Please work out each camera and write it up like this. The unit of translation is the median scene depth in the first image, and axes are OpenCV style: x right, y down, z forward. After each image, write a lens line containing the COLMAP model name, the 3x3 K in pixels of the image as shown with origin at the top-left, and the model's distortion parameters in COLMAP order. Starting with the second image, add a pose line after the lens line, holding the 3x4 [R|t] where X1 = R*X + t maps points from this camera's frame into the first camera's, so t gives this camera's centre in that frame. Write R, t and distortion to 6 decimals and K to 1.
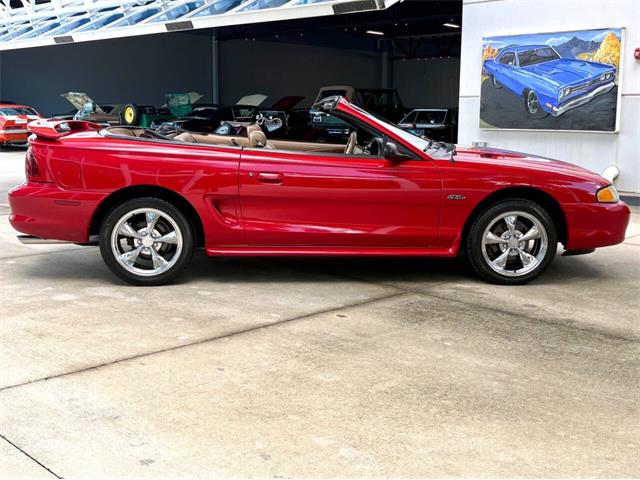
lens RADIAL K [[882.9, 0, 320.0], [0, 882.9, 240.0], [0, 0, 1]] dist [0.153071, -0.624976]
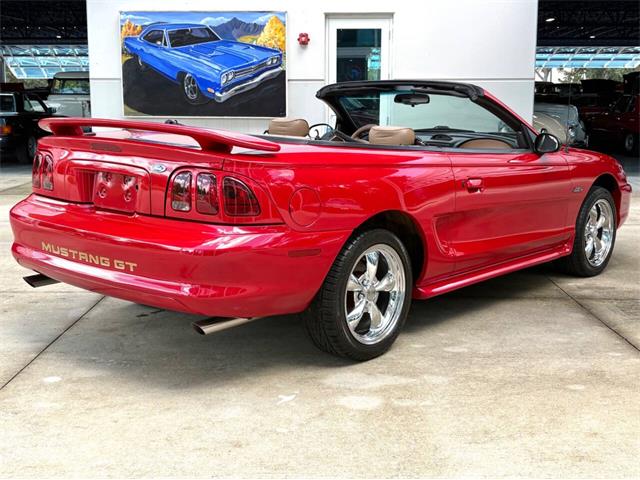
lens RADIAL K [[882.9, 0, 320.0], [0, 882.9, 240.0], [0, 0, 1]] dist [0.153071, -0.624976]
pose [[0.668792, -0.123950, 0.733044, -0.375456], [0.109647, 0.991666, 0.067644, -0.047113], [-0.735320, 0.035136, 0.676809, 0.298236]]
